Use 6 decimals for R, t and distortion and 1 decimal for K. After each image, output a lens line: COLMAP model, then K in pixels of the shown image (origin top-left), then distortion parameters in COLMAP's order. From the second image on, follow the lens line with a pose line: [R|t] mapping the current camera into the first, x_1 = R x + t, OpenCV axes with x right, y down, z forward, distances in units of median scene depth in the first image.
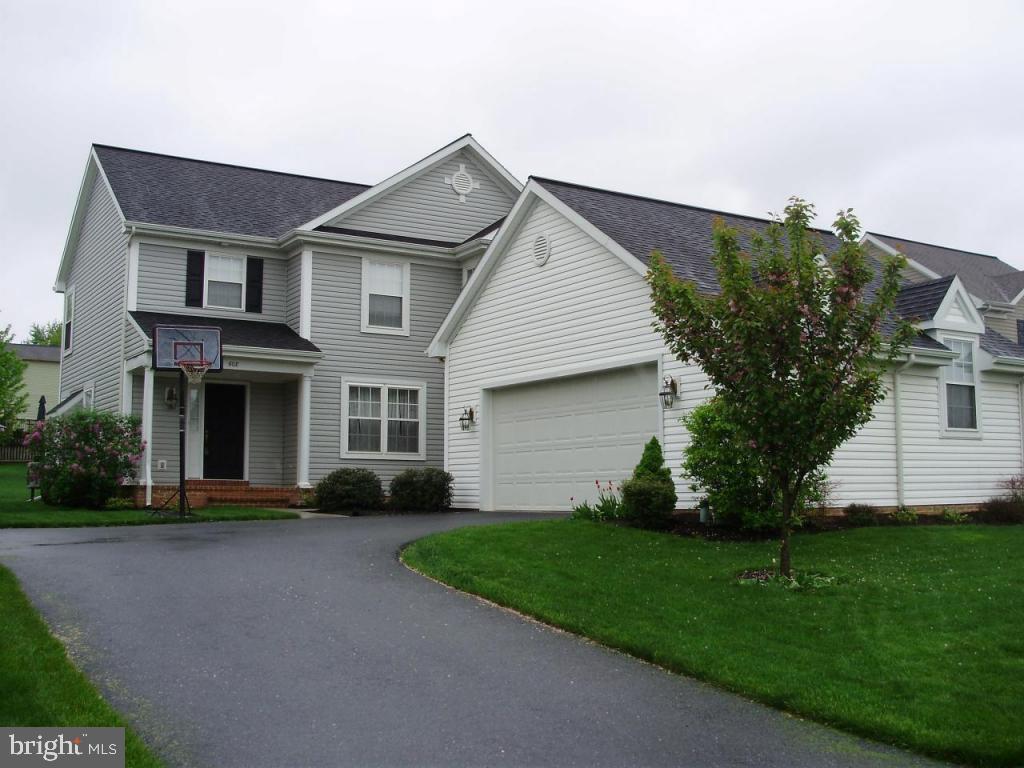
lens RADIAL K [[1114.6, 0, 509.0], [0, 1114.6, 385.4], [0, 0, 1]] dist [-0.120591, 0.000000]
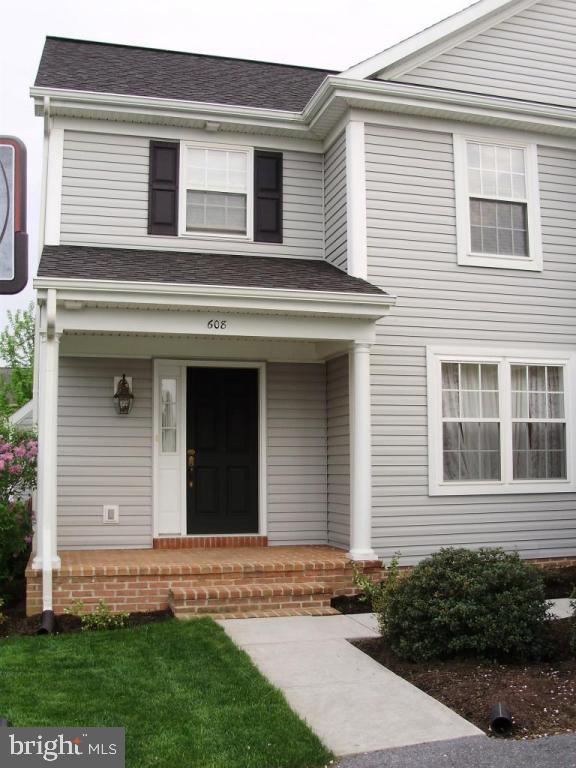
lens RADIAL K [[835.9, 0, 282.9], [0, 835.9, 390.7], [0, 0, 1]] dist [-0.120591, 0.000000]
pose [[0.955174, -0.032634, -0.294242, -0.099760], [0.035344, 0.999368, 0.003896, 0.010441], [0.293929, -0.014121, 0.955723, 0.595653]]
